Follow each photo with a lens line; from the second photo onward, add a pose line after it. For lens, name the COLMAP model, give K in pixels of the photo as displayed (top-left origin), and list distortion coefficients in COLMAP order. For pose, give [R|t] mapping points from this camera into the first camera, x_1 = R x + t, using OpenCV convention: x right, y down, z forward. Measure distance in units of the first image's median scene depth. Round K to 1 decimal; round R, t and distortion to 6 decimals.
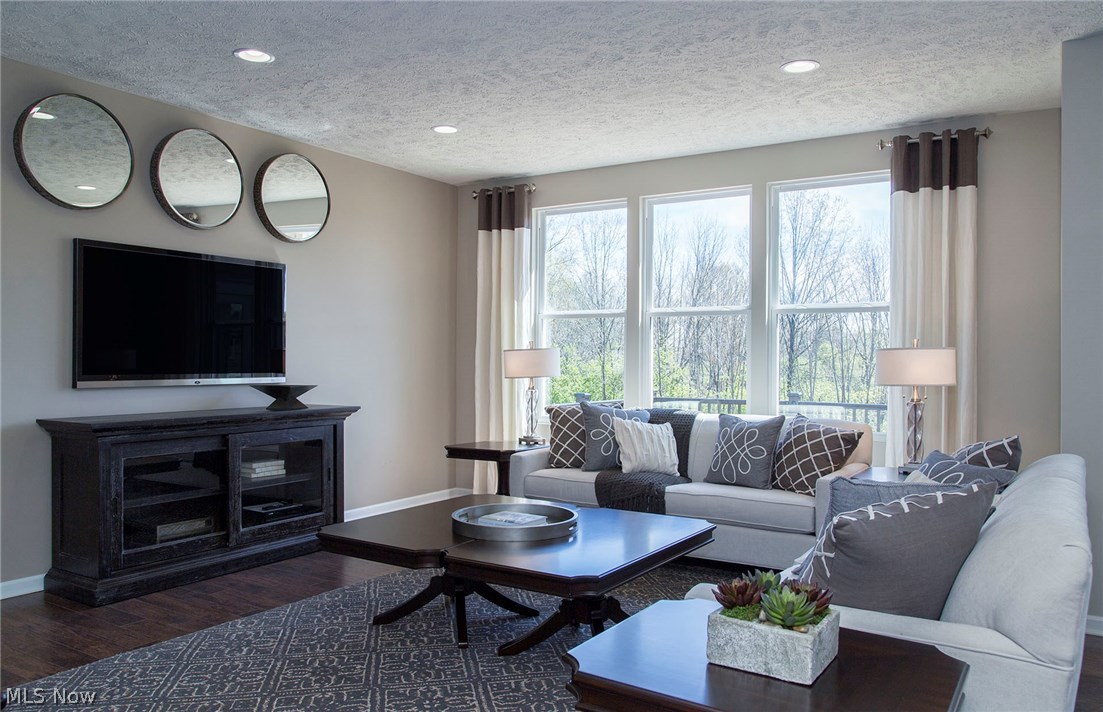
lens RADIAL K [[842.5, 0, 551.5], [0, 842.5, 356.0], [0, 0, 1]] dist [-0.007975, -0.004122]
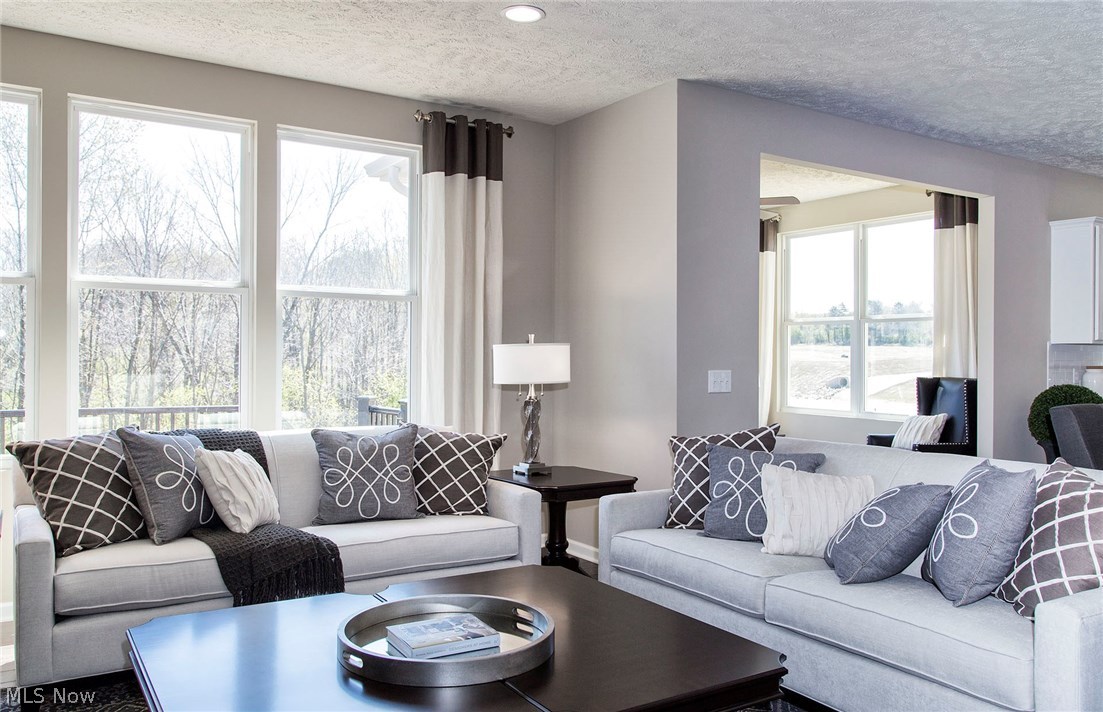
lens RADIAL K [[842.5, 0, 551.5], [0, 842.5, 356.0], [0, 0, 1]] dist [-0.007975, -0.004122]
pose [[0.427574, -0.013436, 0.903881, -0.392441], [-0.012634, 0.999703, 0.020837, -0.014094], [-0.903892, -0.020329, 0.427277, 0.509447]]
